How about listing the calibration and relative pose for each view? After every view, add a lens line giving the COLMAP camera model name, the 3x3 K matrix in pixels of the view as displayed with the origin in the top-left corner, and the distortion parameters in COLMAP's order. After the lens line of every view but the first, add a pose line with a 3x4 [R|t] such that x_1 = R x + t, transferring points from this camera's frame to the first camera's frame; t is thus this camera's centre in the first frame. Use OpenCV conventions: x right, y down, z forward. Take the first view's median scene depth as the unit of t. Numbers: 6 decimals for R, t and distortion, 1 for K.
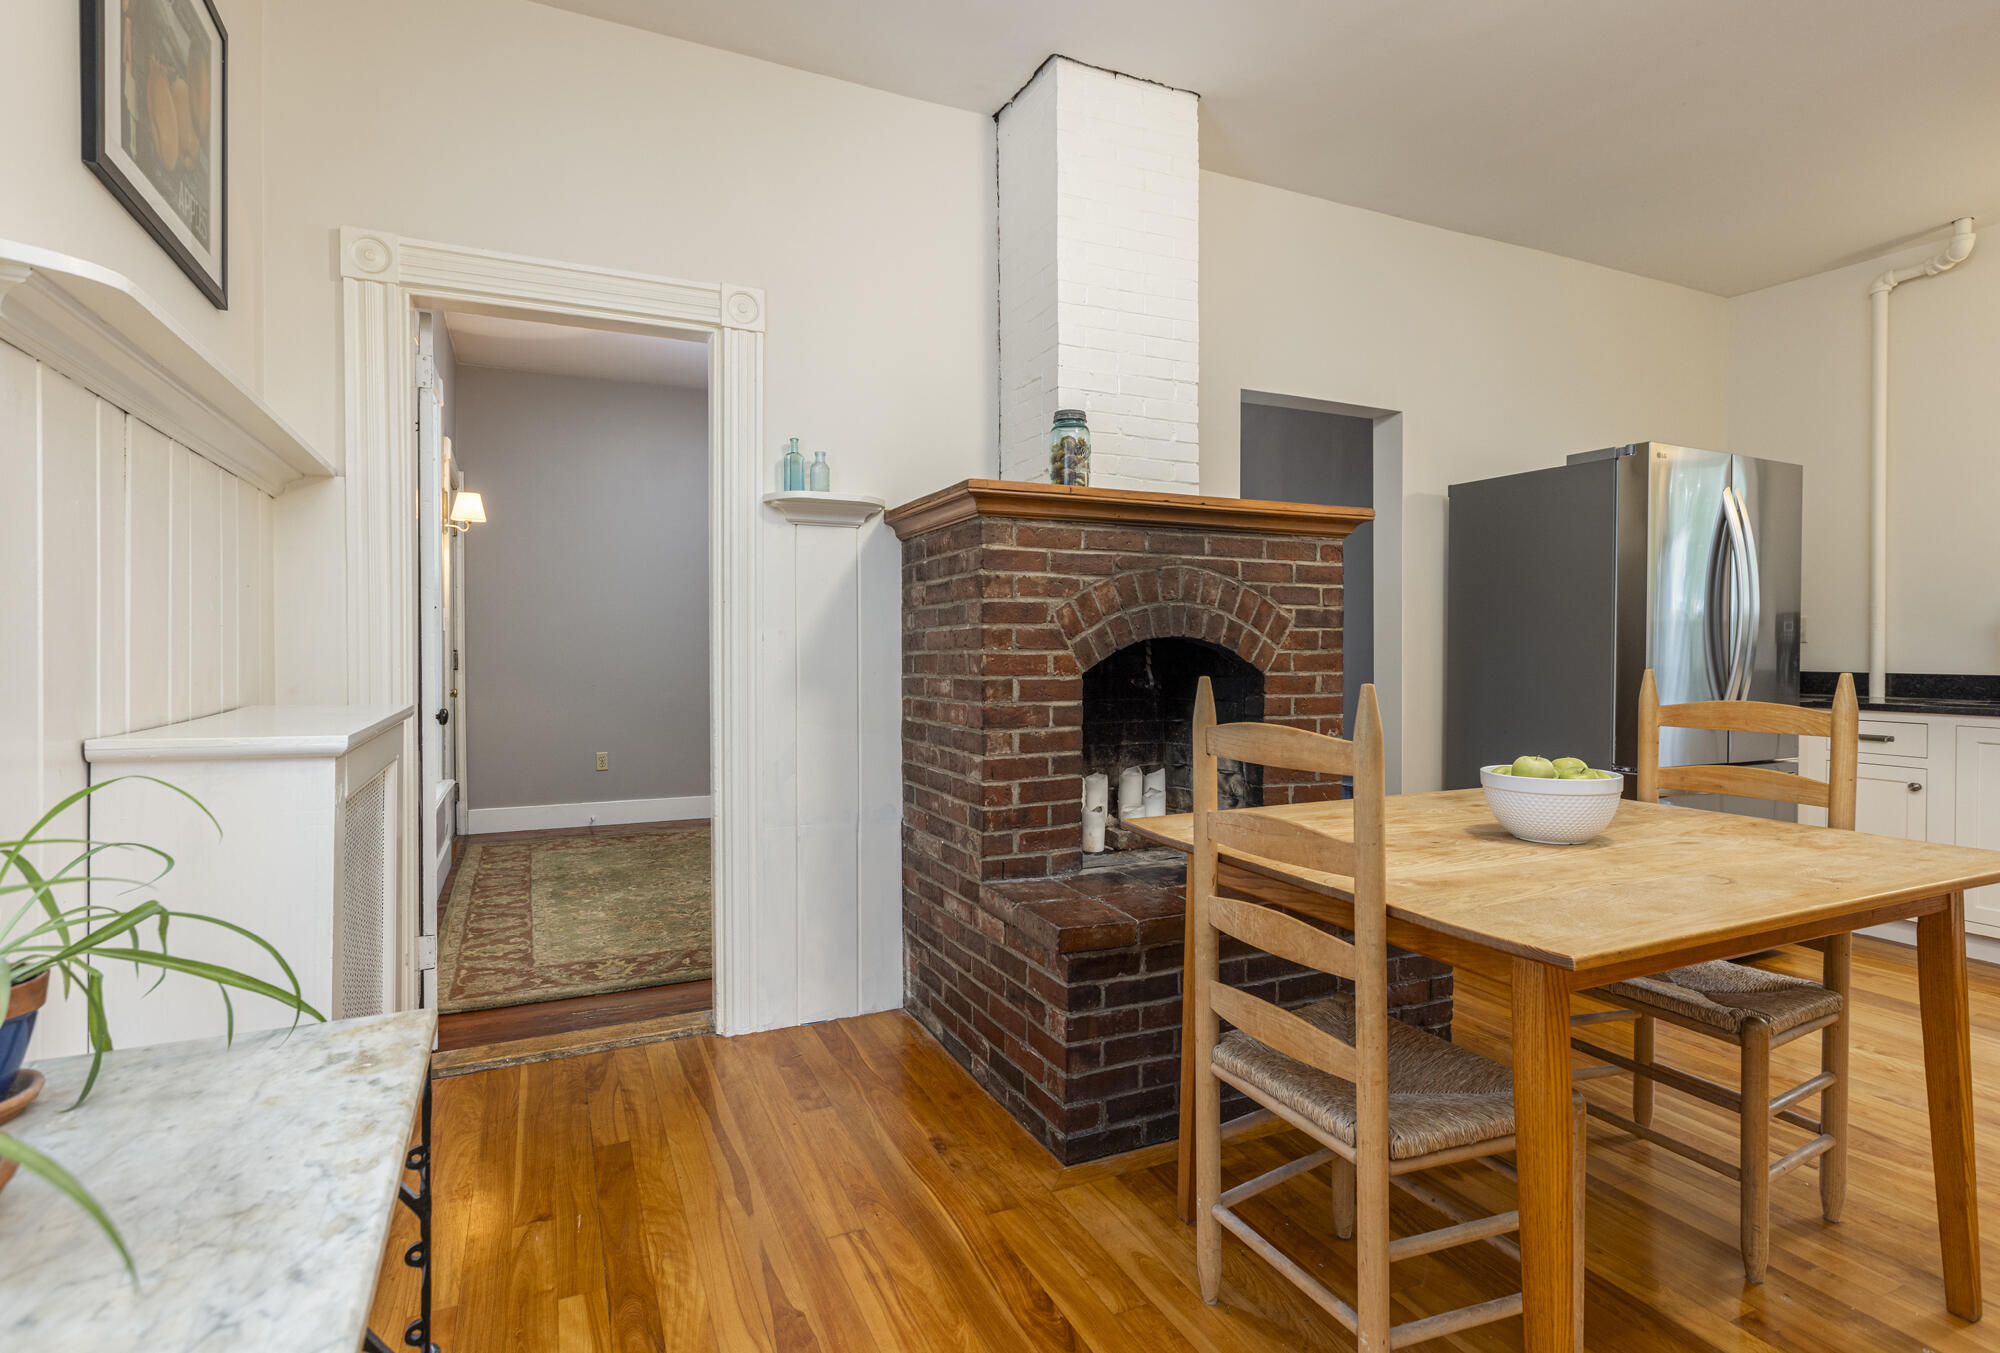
lens RADIAL K [[983.3, 0, 952.9], [0, 983.3, 660.3], [0, 0, 1]] dist [0.002133, 0.000613]
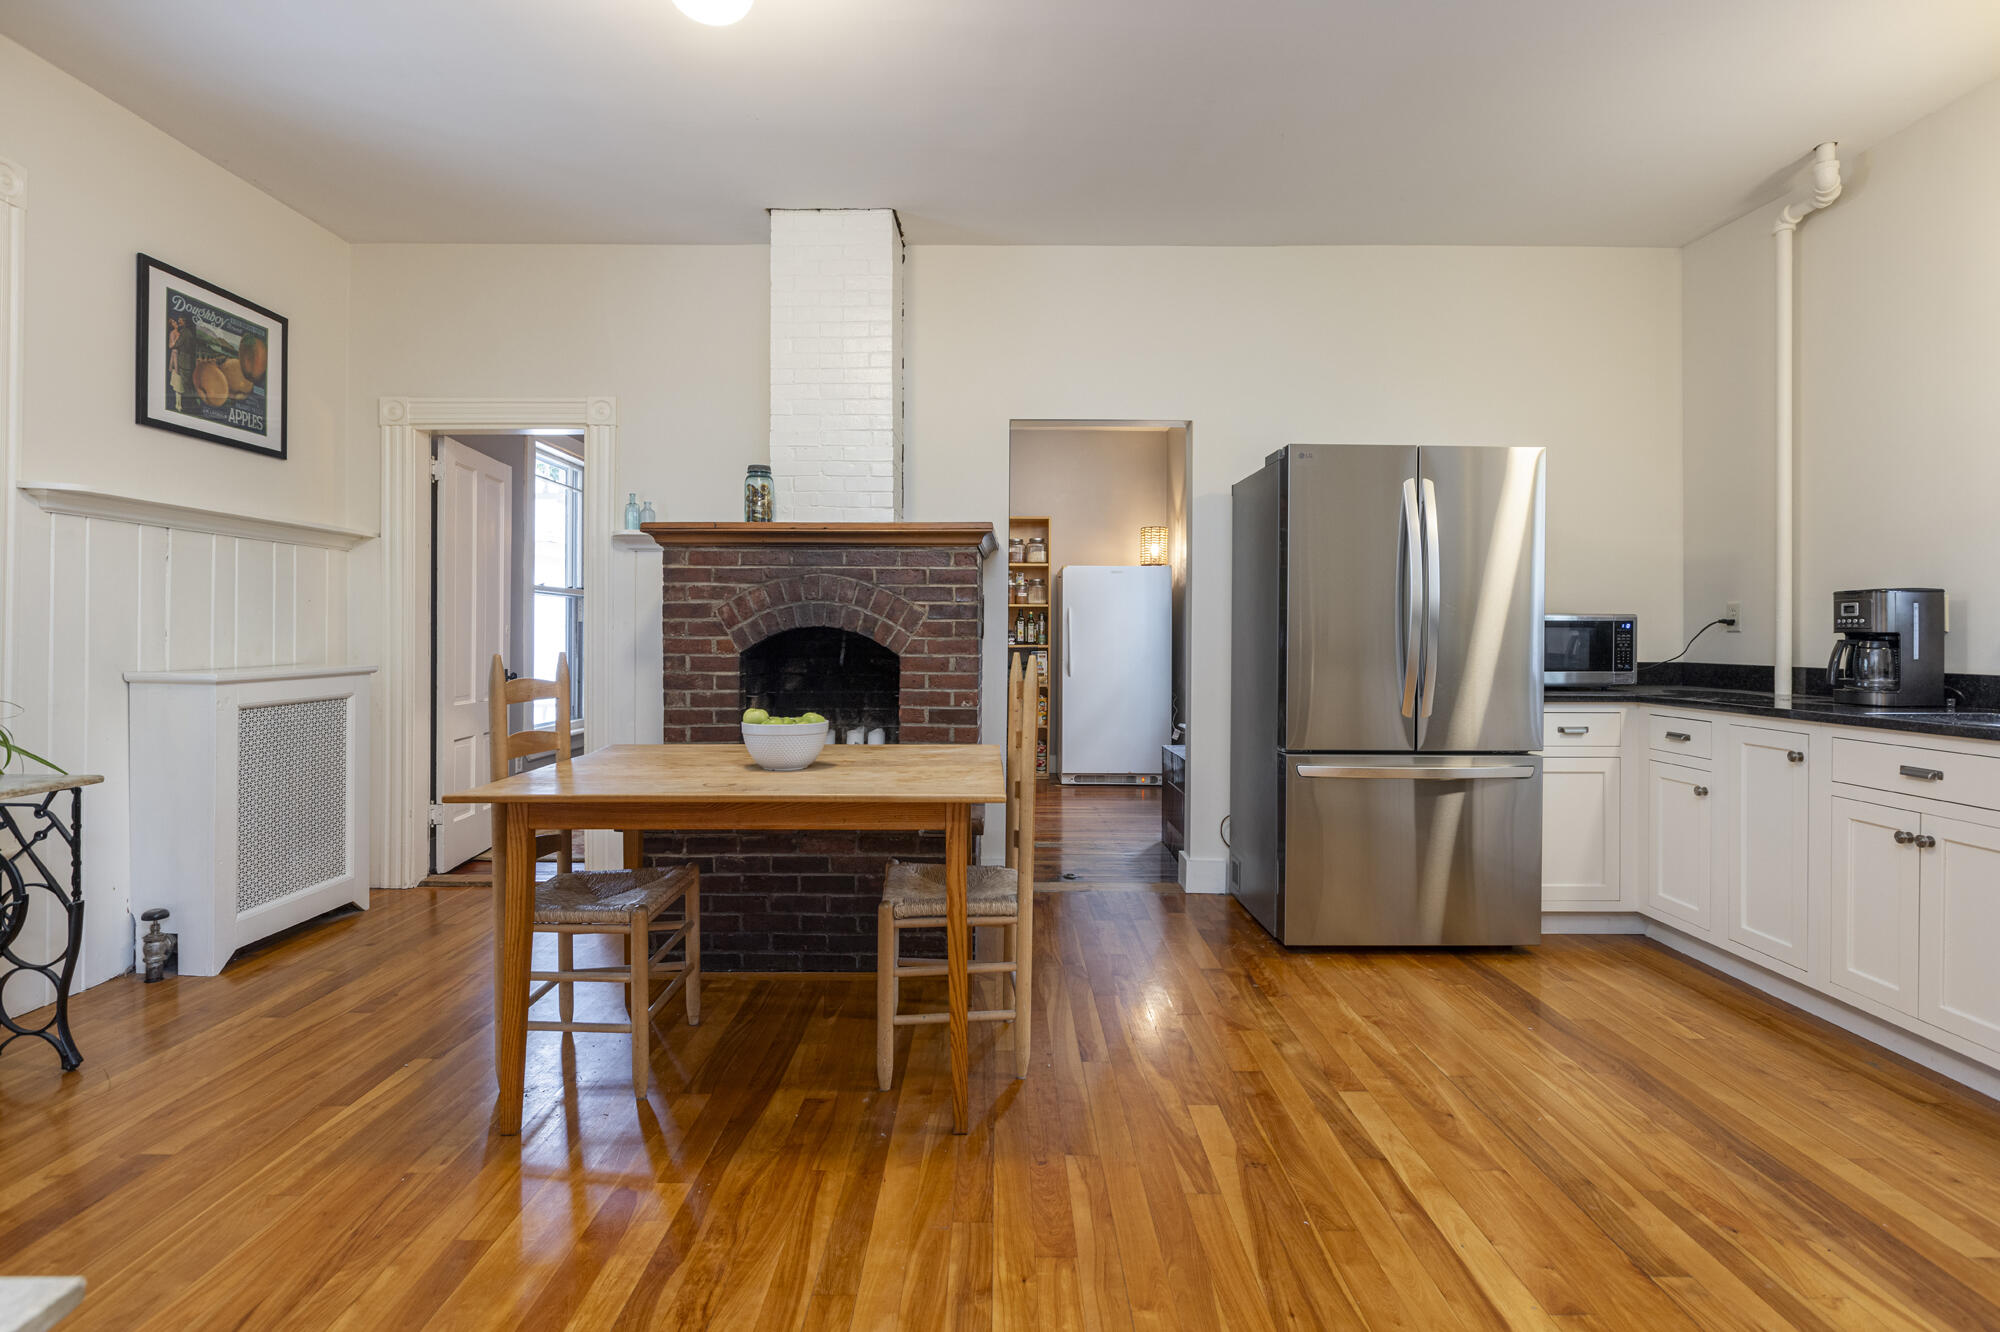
lens RADIAL K [[981.1, 0, 991.6], [0, 981.1, 636.7], [0, 0, 1]] dist [-0.001993, 0.000114]
pose [[0.908006, 0.003622, -0.418942, 1.038106], [-0.008106, 0.999927, -0.008924, -0.000081], [0.418879, 0.011499, 0.907969, -0.128171]]
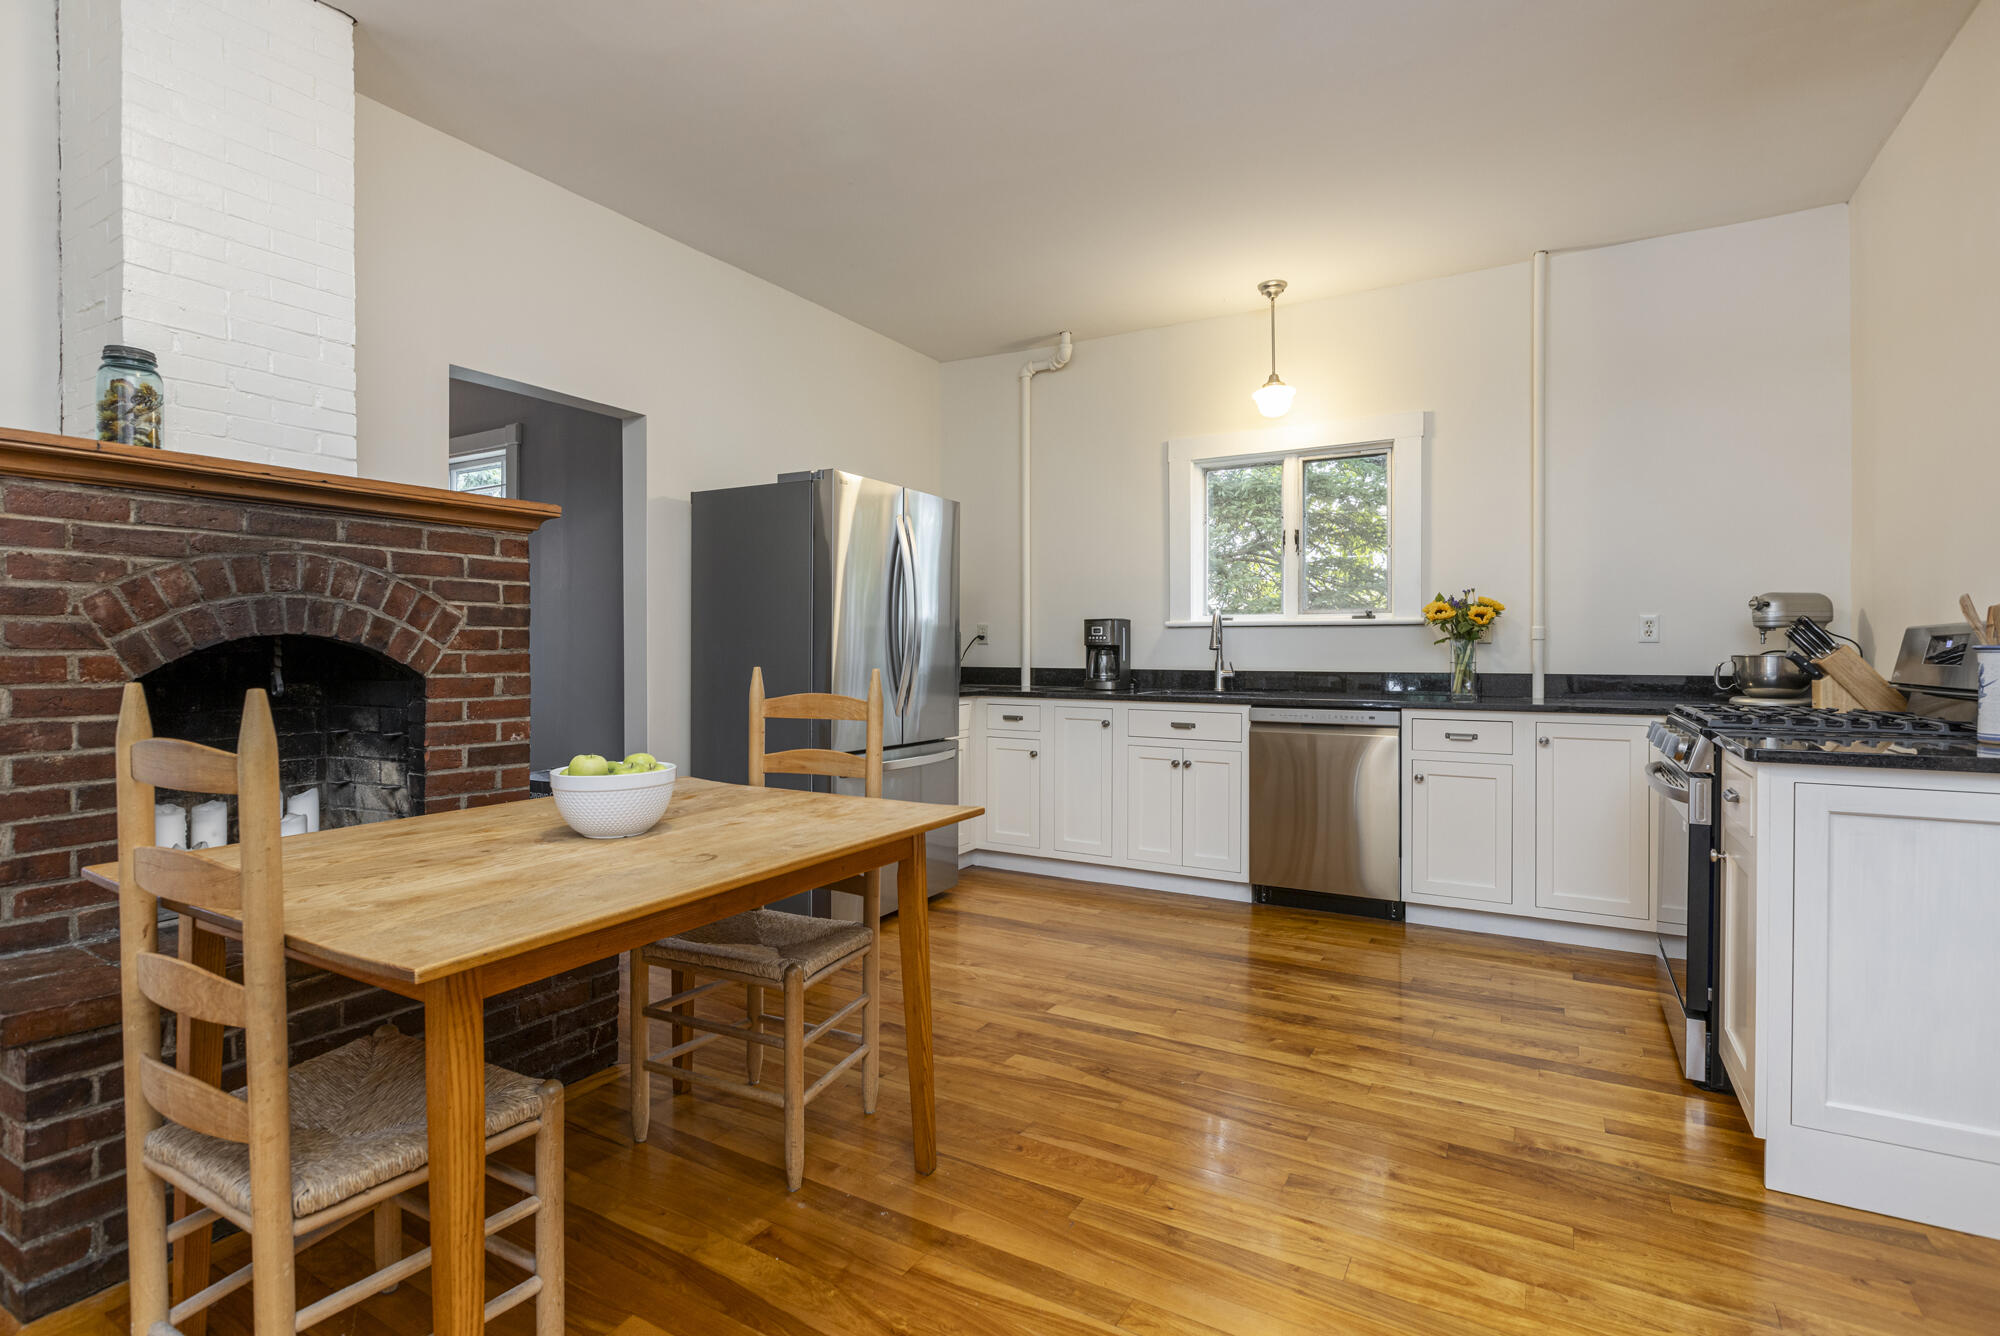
lens RADIAL K [[981.1, 0, 1006.3], [0, 981.1, 655.8], [0, 0, 1]] dist [-0.001993, 0.000114]
pose [[0.806732, -0.003168, 0.590909, 0.229899], [0.005259, 0.999985, -0.001819, -0.000611], [-0.590894, 0.004575, 0.806736, -0.055022]]
